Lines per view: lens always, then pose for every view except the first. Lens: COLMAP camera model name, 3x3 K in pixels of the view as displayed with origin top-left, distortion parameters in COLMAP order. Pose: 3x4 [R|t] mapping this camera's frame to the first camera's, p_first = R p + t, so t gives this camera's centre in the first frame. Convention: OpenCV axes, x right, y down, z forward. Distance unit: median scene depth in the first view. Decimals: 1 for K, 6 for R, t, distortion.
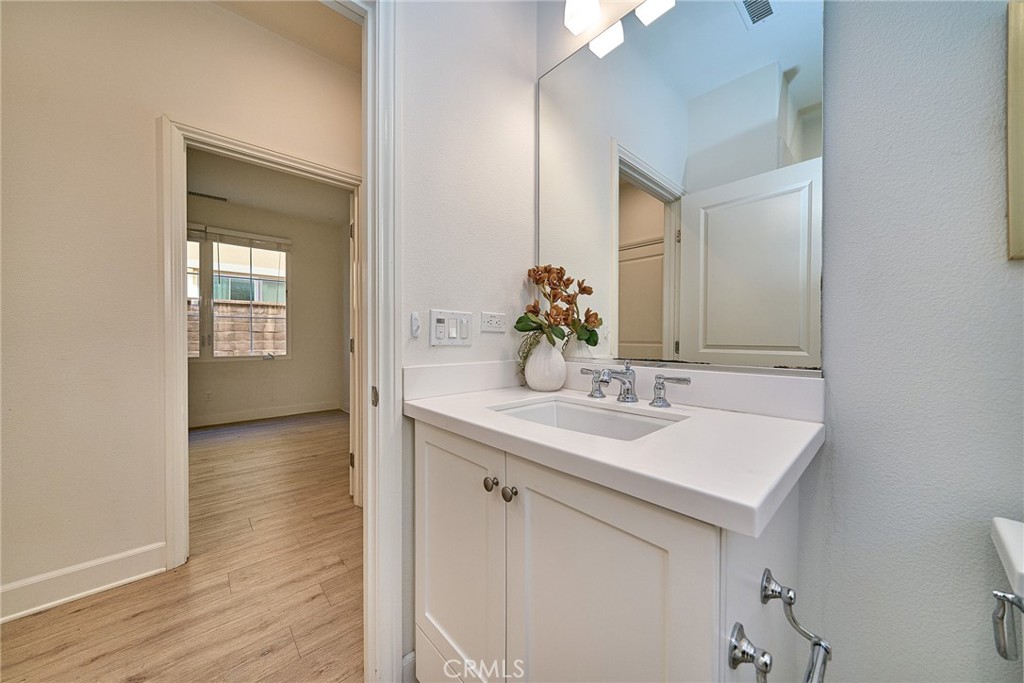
lens RADIAL K [[354.0, 0, 514.3], [0, 354.0, 351.6], [0, 0, 1]] dist [0.002356, -0.000753]
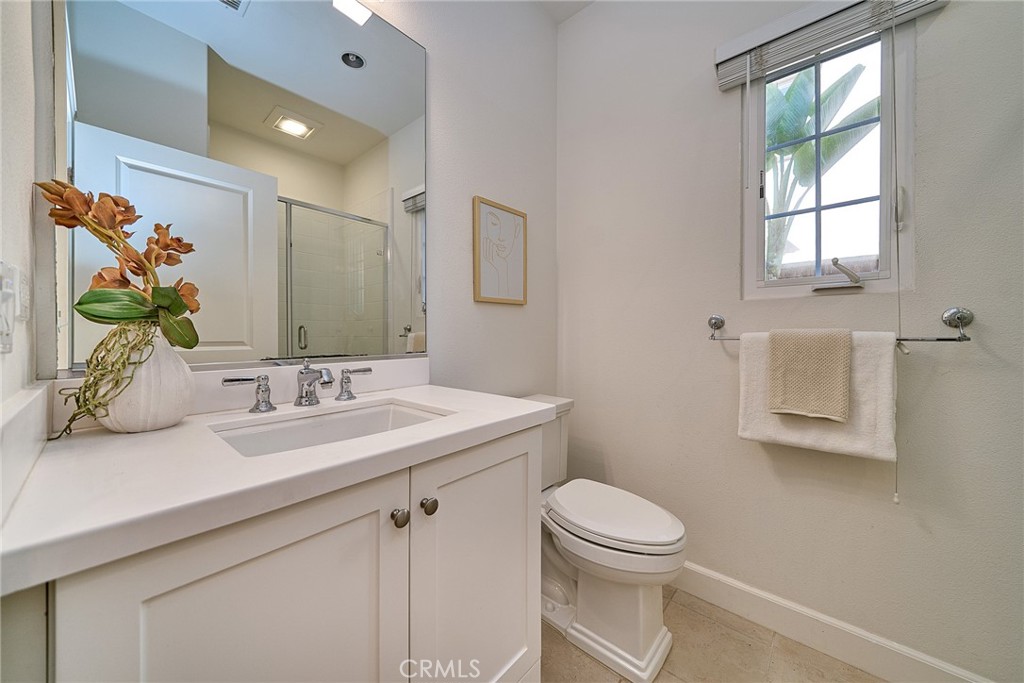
lens RADIAL K [[354.0, 0, 513.1], [0, 354.0, 333.8], [0, 0, 1]] dist [0.002356, -0.000753]
pose [[-0.103737, -0.002547, 0.994601, -0.622836], [0.039727, 0.999188, 0.006703, -0.023450], [-0.993811, 0.040208, -0.103552, 0.577807]]
